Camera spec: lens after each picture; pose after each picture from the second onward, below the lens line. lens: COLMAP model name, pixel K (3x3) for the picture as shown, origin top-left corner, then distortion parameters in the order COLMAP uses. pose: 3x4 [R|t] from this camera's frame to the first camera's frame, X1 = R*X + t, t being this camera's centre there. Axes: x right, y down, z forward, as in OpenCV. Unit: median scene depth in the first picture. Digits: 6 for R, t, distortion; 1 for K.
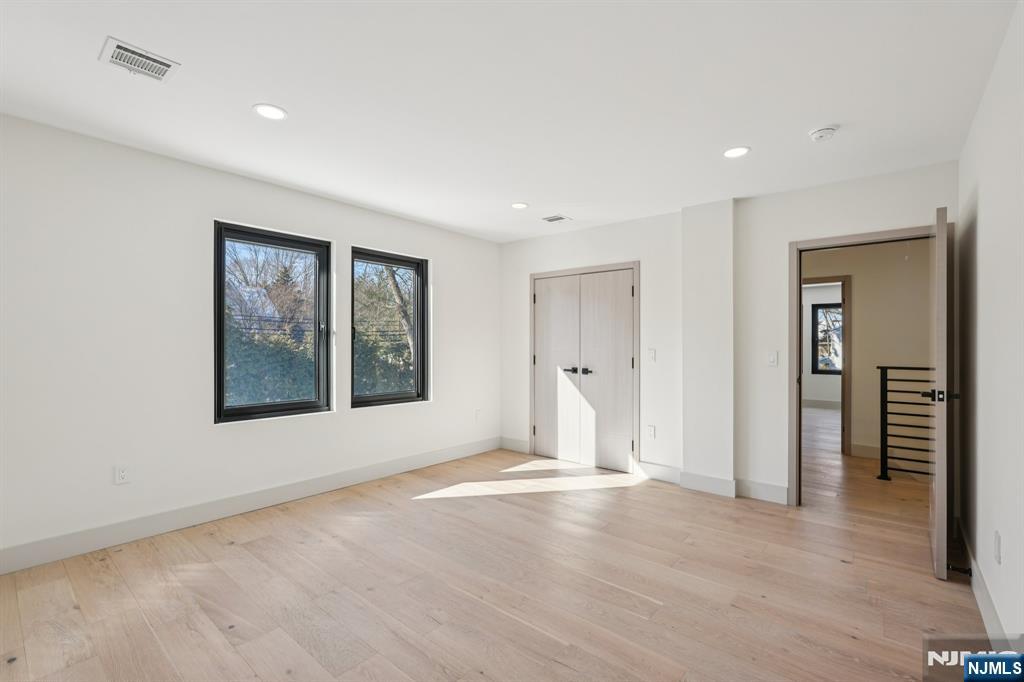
lens RADIAL K [[457.9, 0, 510.1], [0, 457.9, 346.3], [0, 0, 1]] dist [-0.003172, -0.000063]
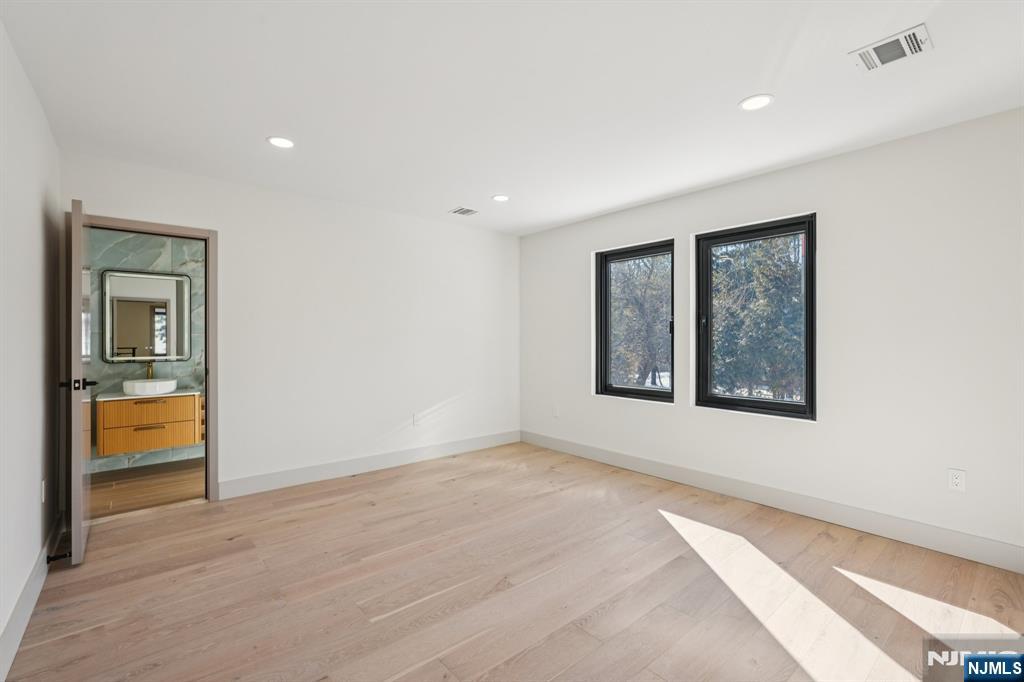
lens RADIAL K [[454.9, 0, 511.7], [0, 454.9, 337.7], [0, 0, 1]] dist [-0.003441, -0.000187]
pose [[-0.174270, -0.005919, -0.984680, 0.751700], [-0.000065, 0.999982, -0.006000, 0.000671], [0.984698, -0.000981, -0.174267, 0.912875]]
